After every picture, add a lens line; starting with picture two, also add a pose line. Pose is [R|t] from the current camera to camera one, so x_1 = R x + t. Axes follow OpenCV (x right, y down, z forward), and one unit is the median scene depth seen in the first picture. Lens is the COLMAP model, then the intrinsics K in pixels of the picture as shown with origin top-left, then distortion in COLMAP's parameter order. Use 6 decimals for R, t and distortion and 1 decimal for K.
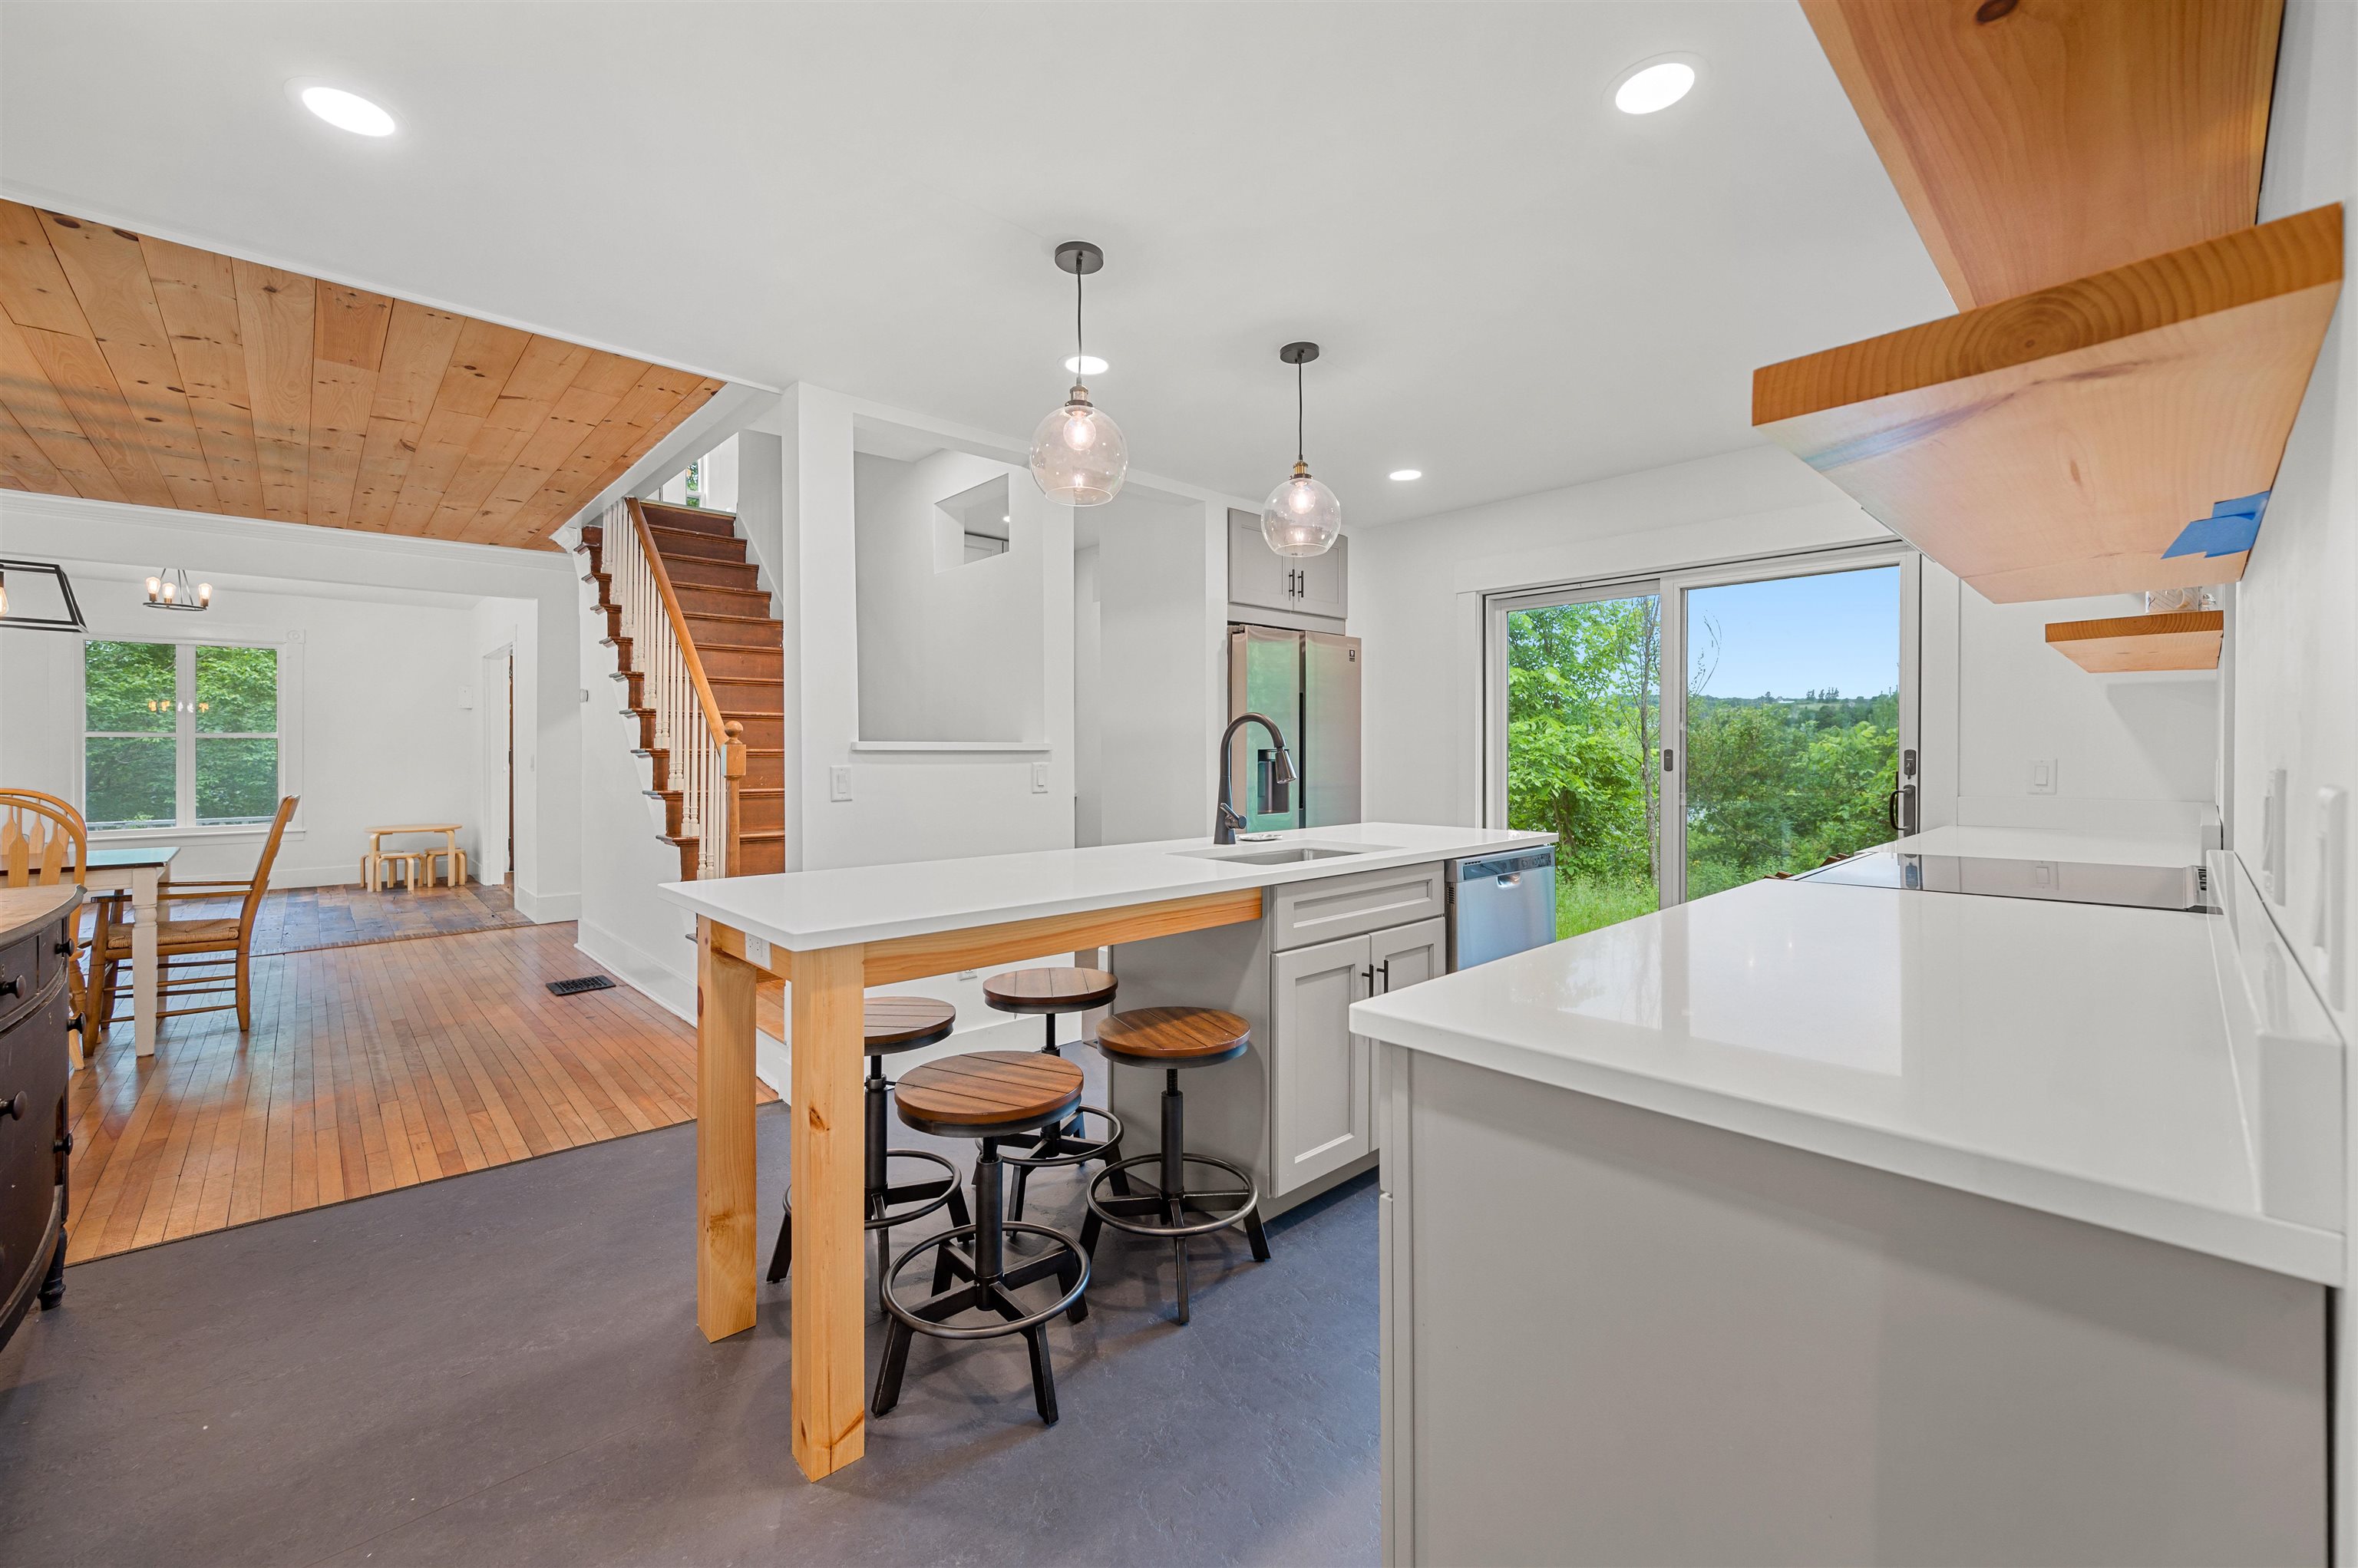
lens RADIAL K [[939.9, 0, 1162.0], [0, 939.9, 752.2], [0, 0, 1]] dist [0.003639, 0.000818]
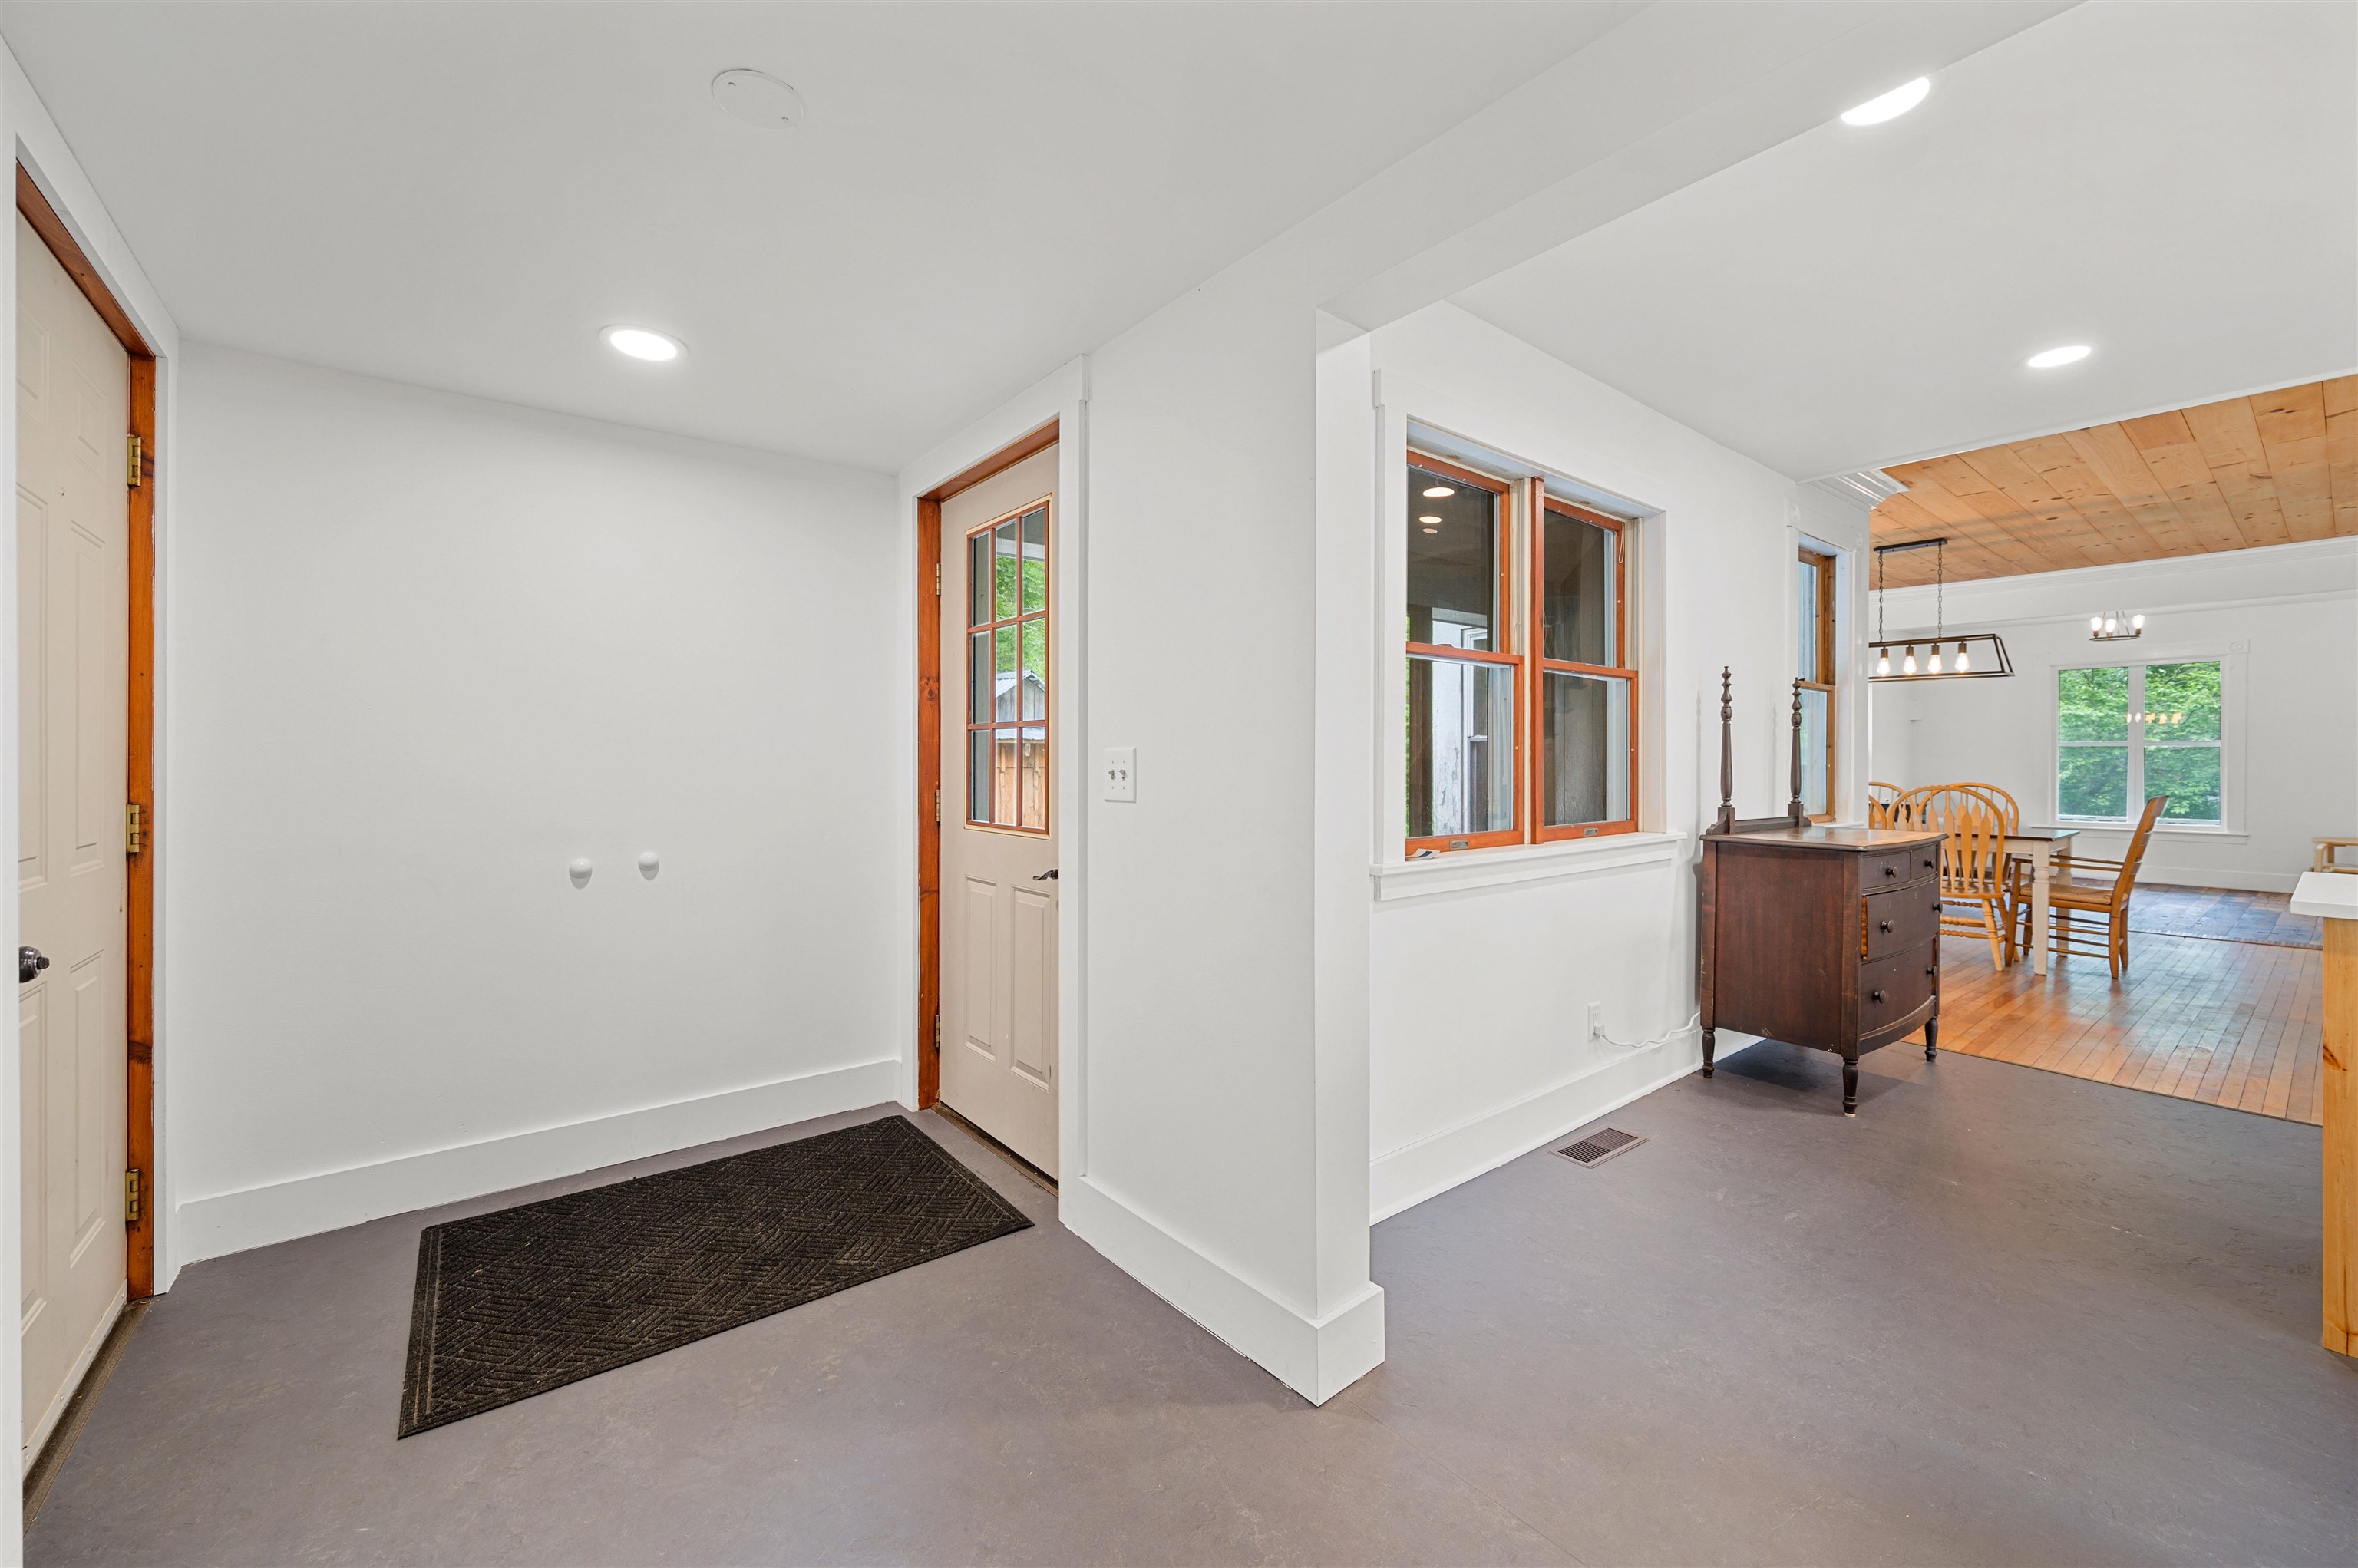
lens RADIAL K [[939.9, 0, 1178.3], [0, 939.9, 766.4], [0, 0, 1]] dist [0.003639, 0.000818]
pose [[-0.074055, 0.008623, -0.997217, 0.379639], [0.000196, 0.999963, 0.008632, -0.001026], [0.997254, 0.000444, -0.074054, -0.160785]]
